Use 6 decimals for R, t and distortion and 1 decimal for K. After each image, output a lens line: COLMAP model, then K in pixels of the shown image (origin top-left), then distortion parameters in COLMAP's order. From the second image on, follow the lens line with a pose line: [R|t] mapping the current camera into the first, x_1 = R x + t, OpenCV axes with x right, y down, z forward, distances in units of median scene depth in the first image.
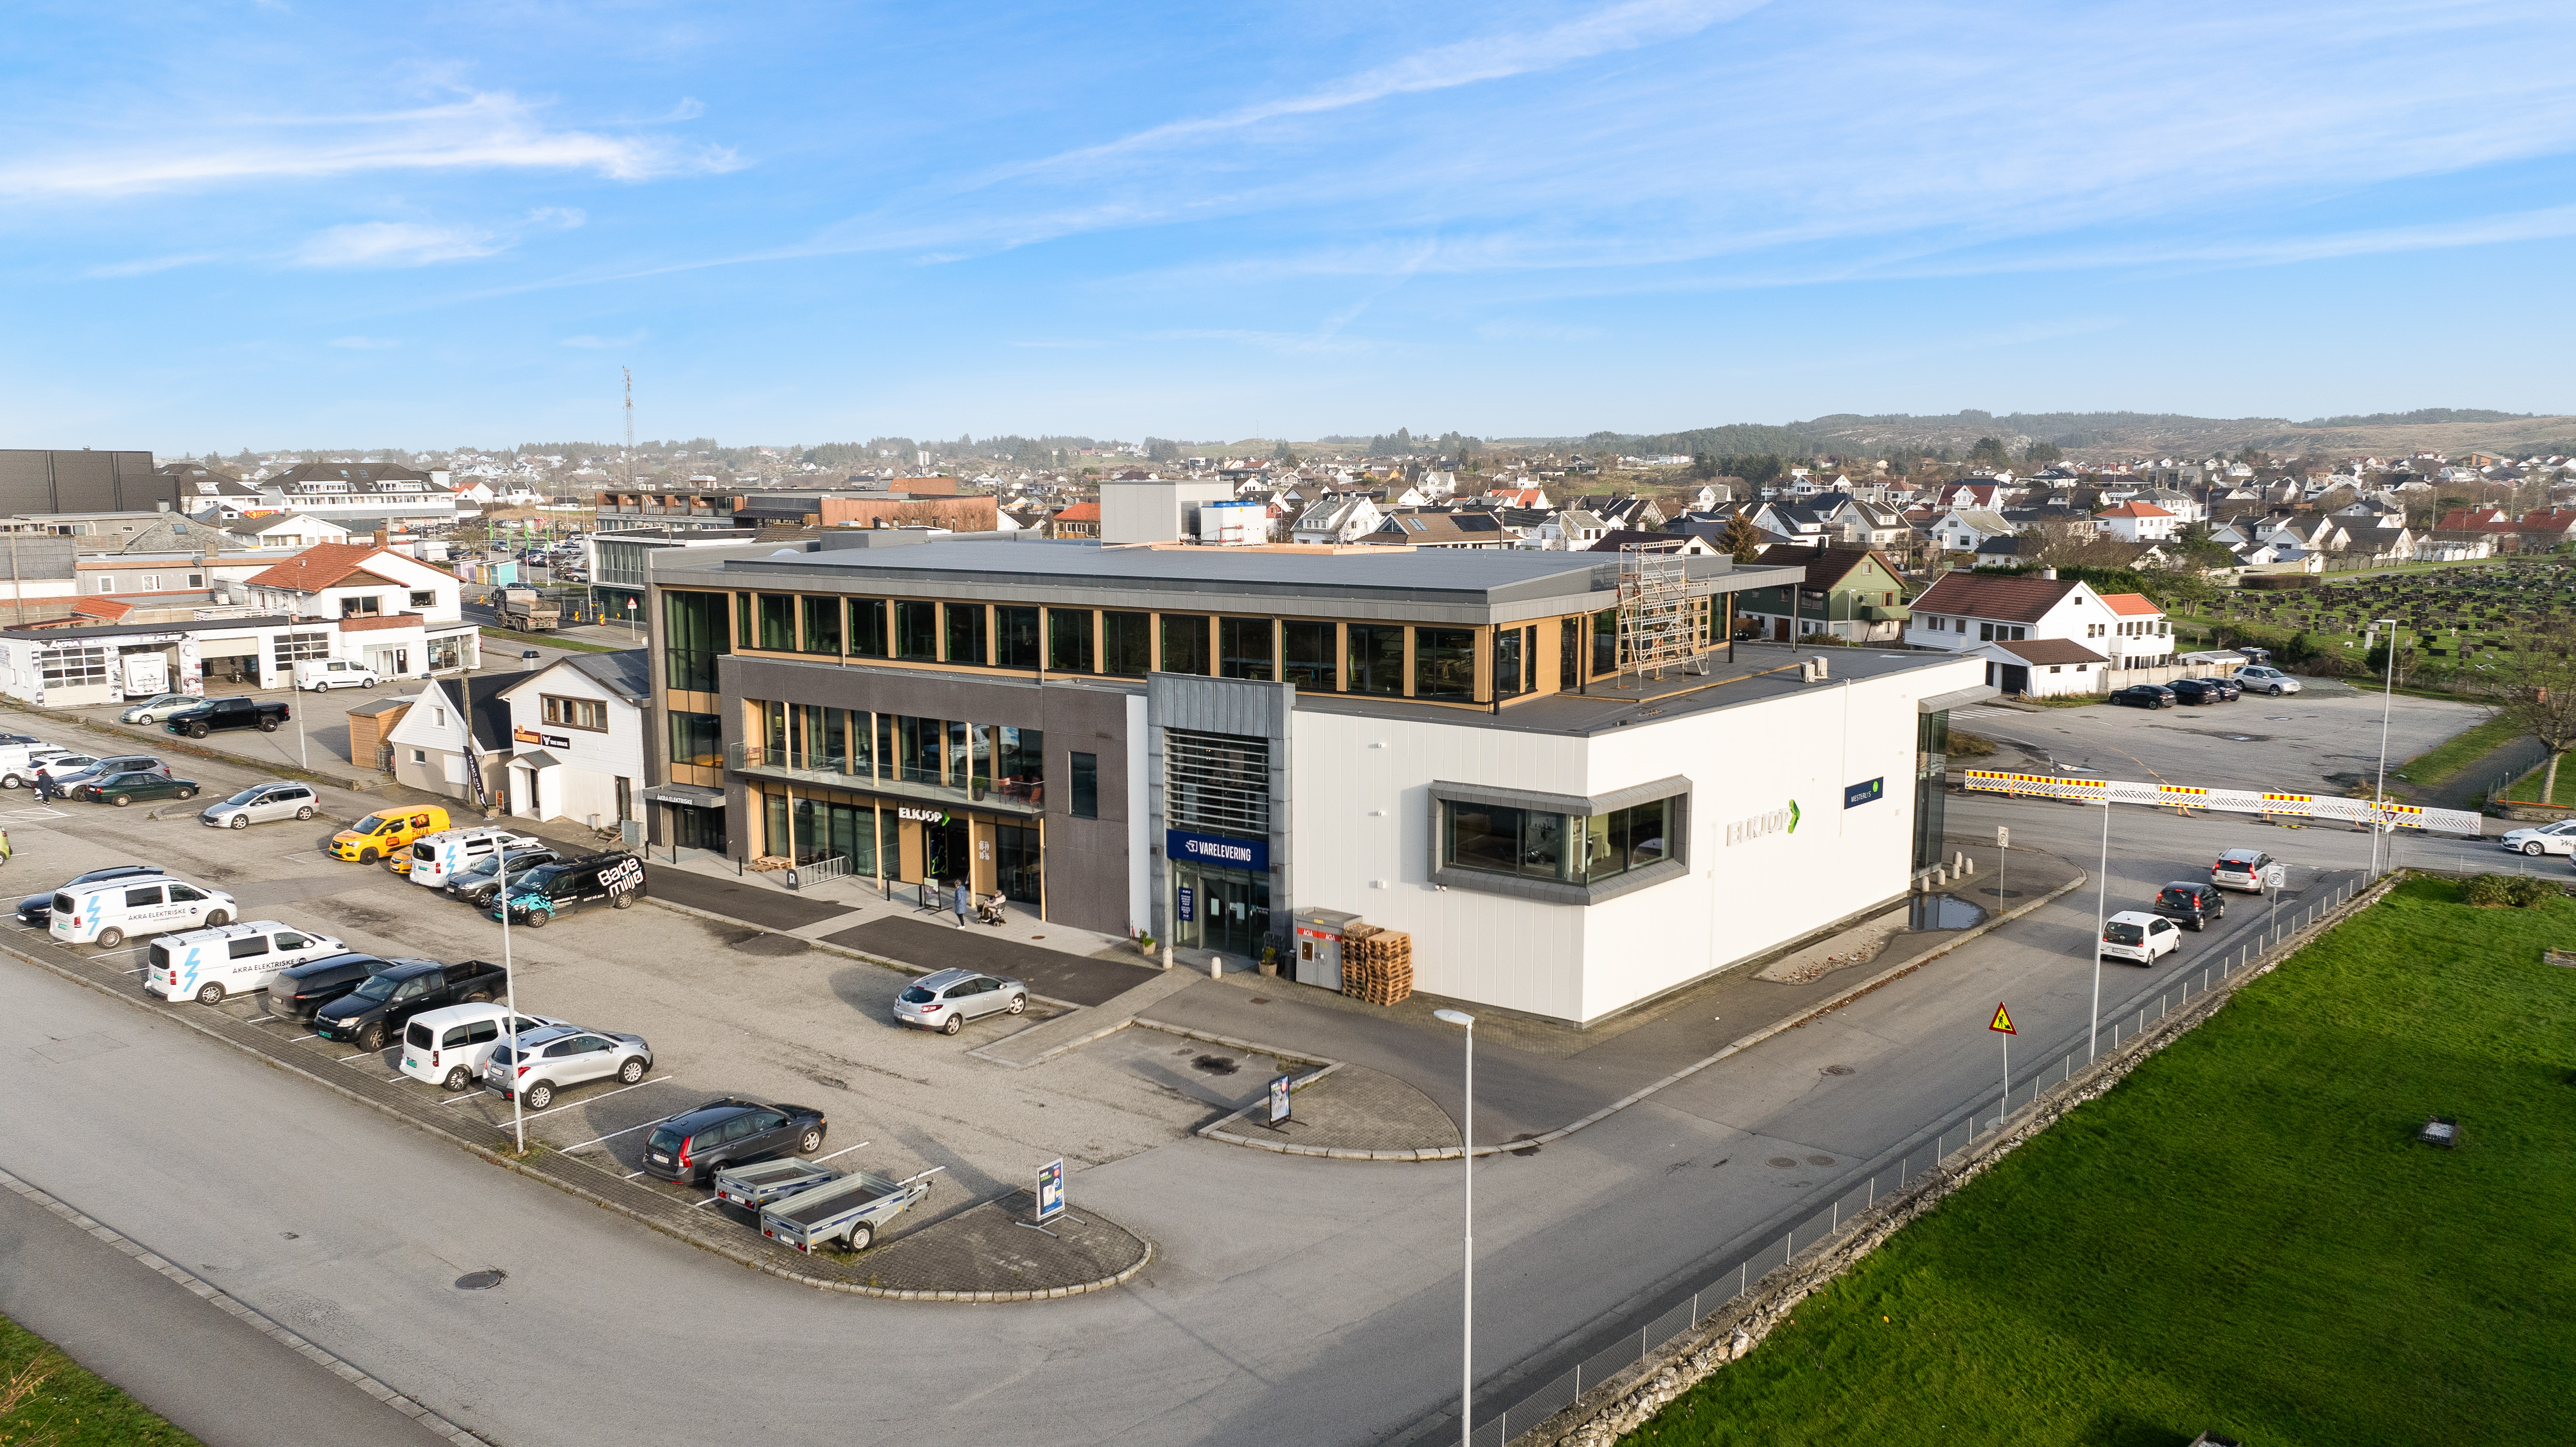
lens RADIAL K [[1818.1, 0, 1288.0], [0, 1818.1, 723.5], [0, 0, 1]] dist [-0.018588, -0.003058]
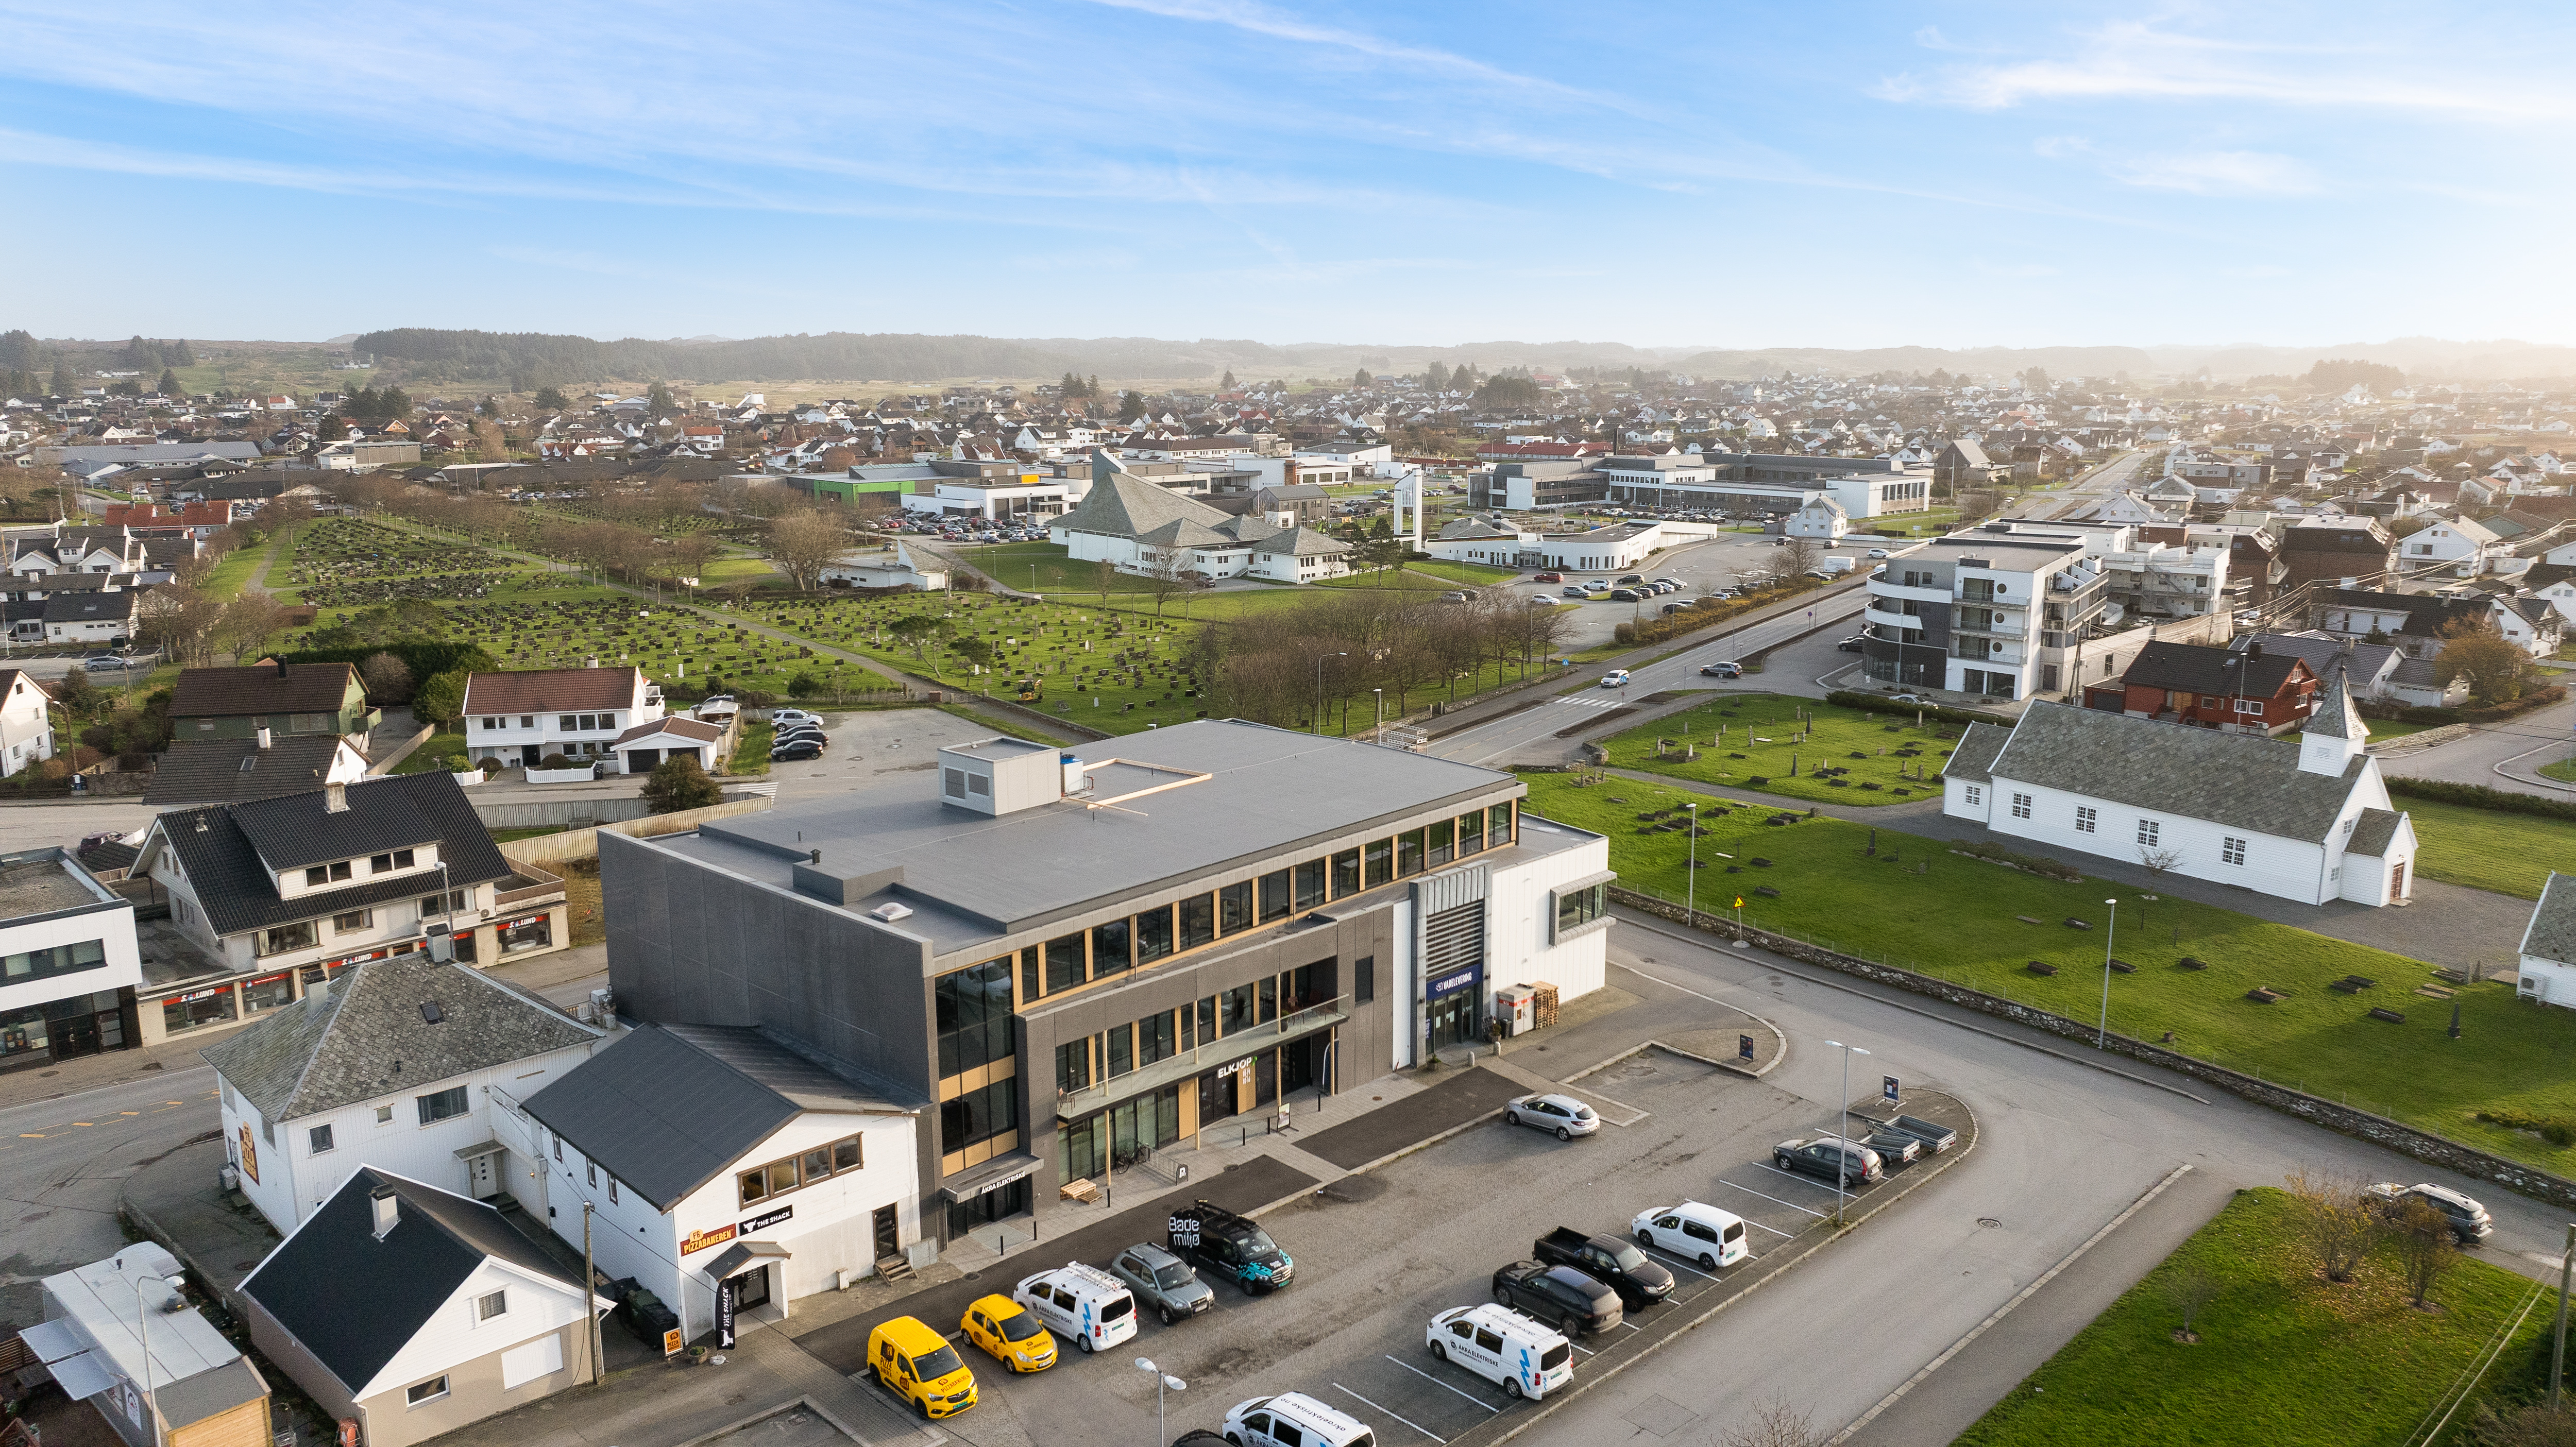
lens RADIAL K [[1818.1, 0, 1288.0], [0, 1818.1, 723.5], [0, 0, 1]] dist [-0.018588, -0.003058]
pose [[0.177297, -0.190327, 0.965578, -1.453420], [0.143174, 0.975672, 0.166028, -0.403433], [-0.973687, 0.108809, 0.200233, 0.787852]]
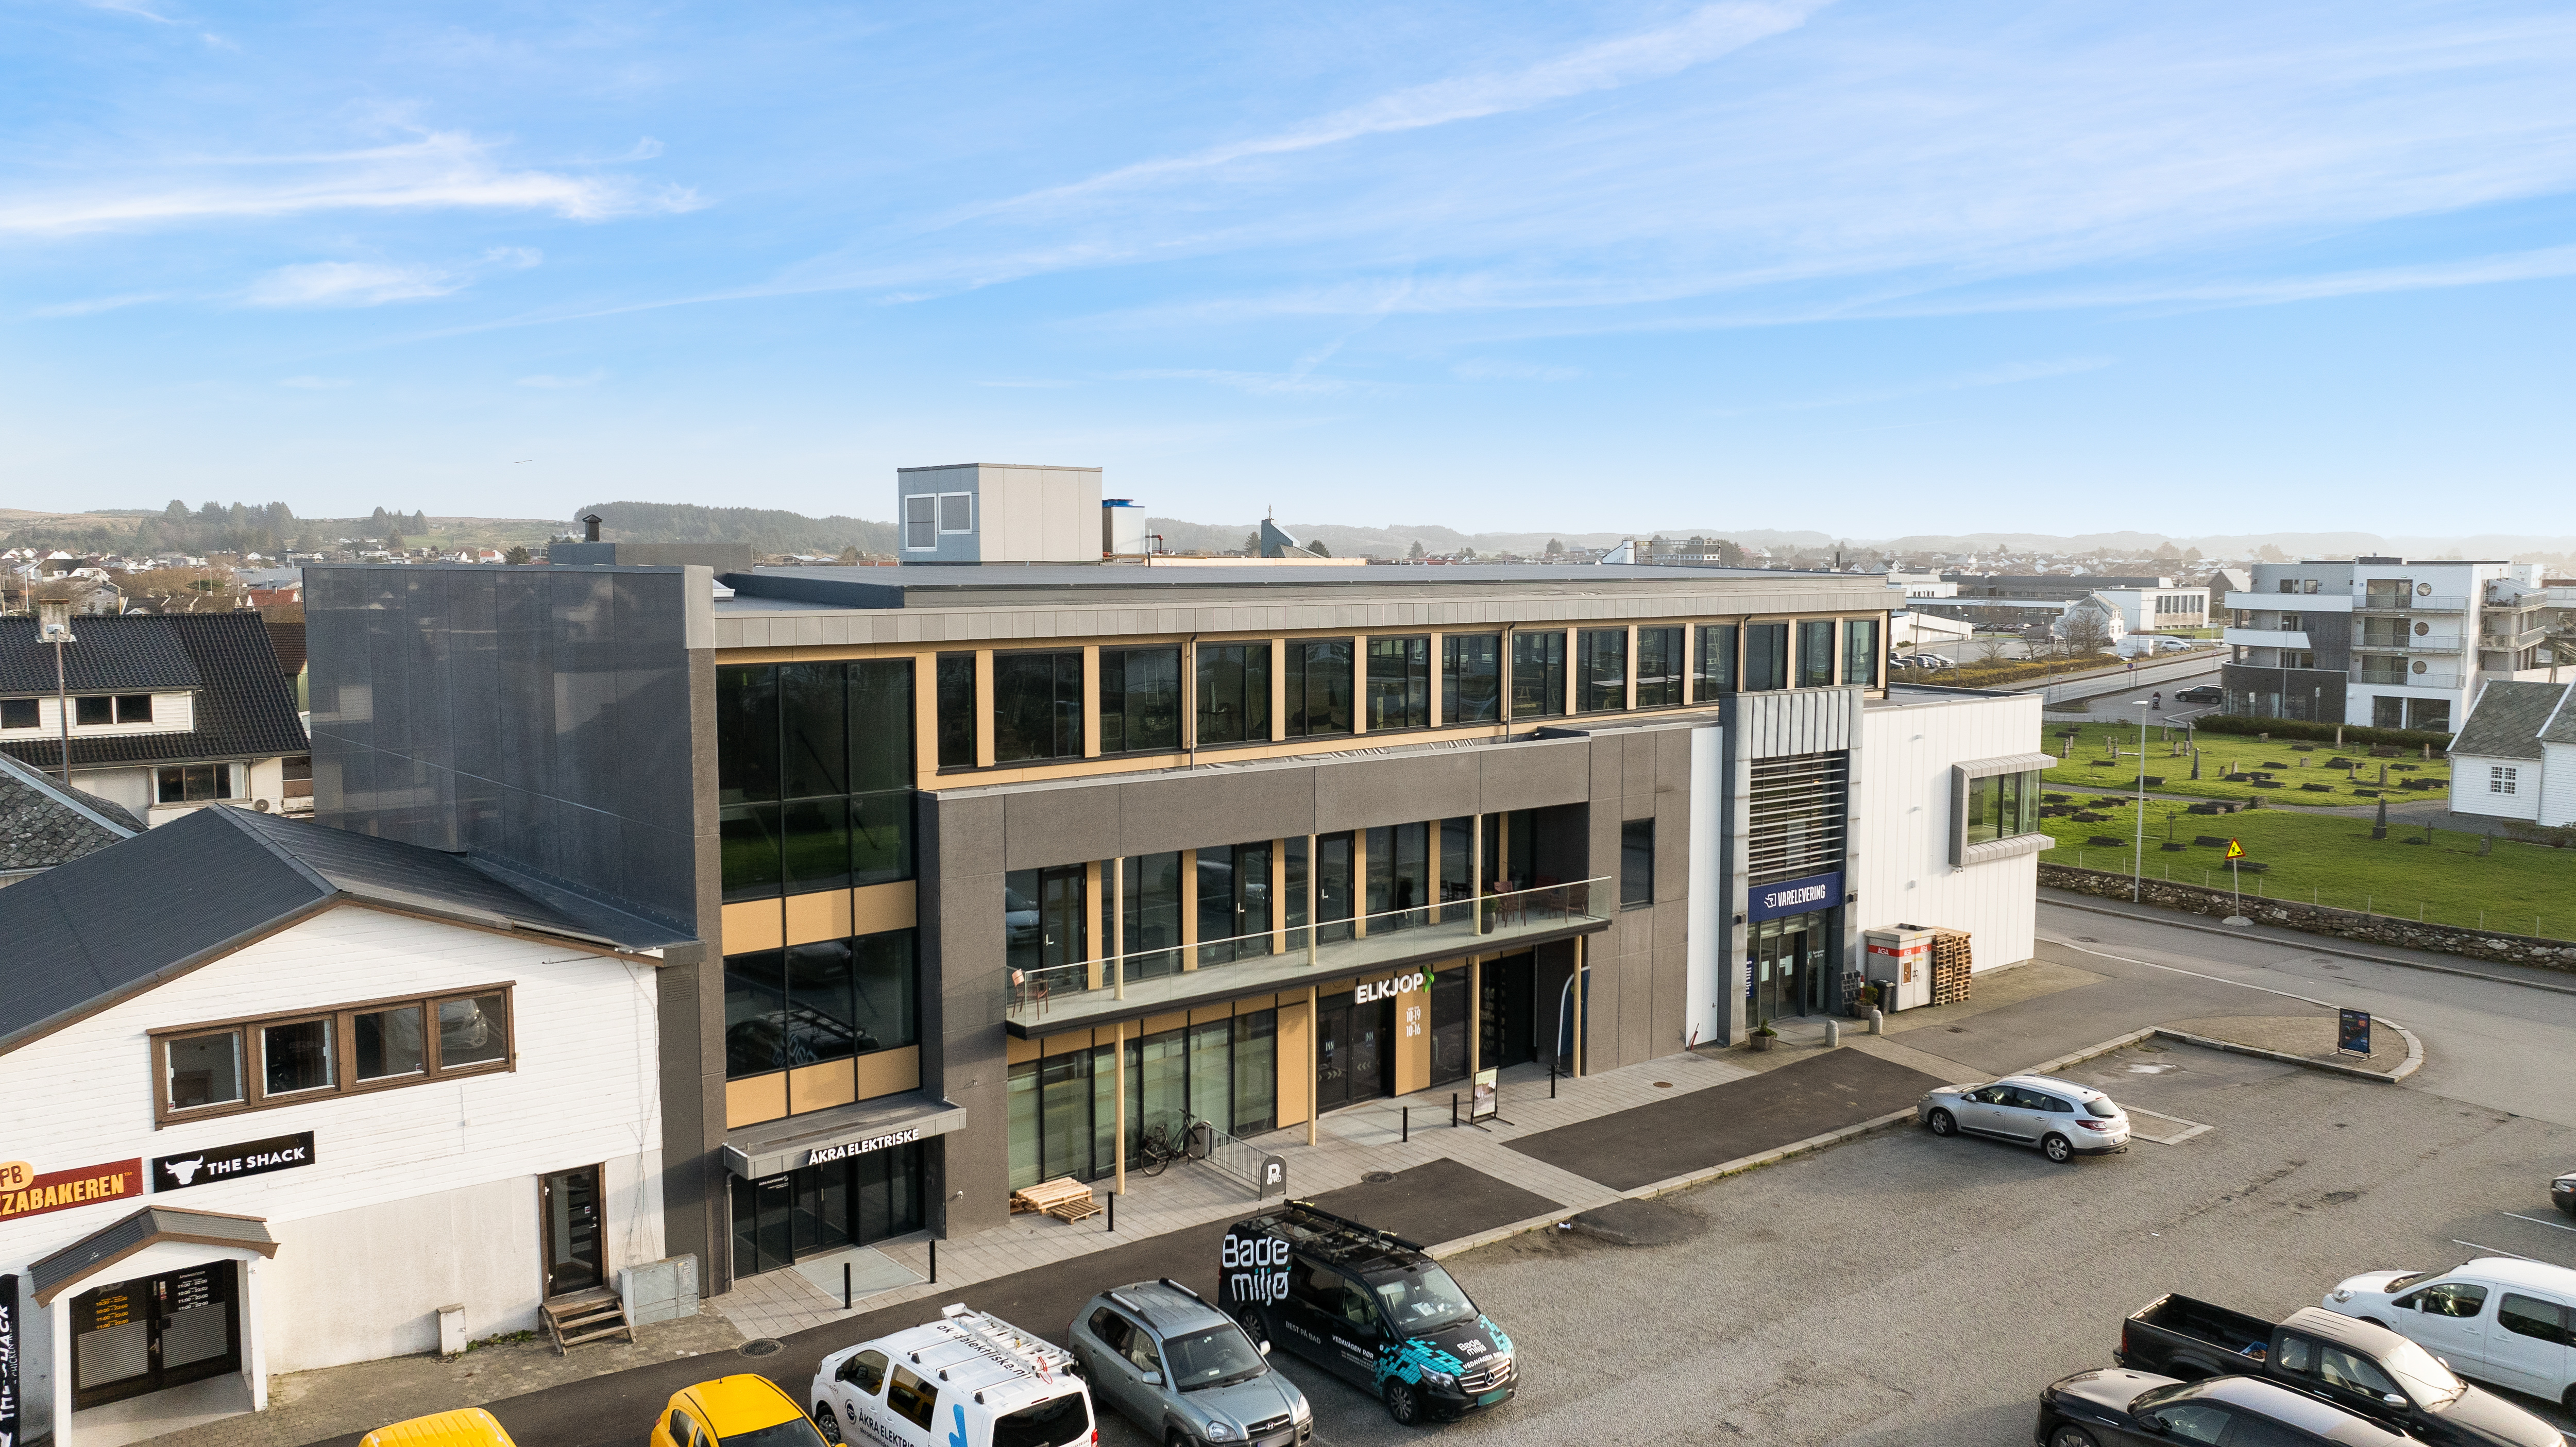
lens RADIAL K [[1818.1, 0, 1288.0], [0, 1818.1, 723.5], [0, 0, 1]] dist [-0.018588, -0.003058]
pose [[0.277555, -0.083794, 0.957049, -0.874480], [0.133746, 0.989858, 0.047879, -0.078337], [-0.951354, 0.114713, 0.285947, 0.950689]]
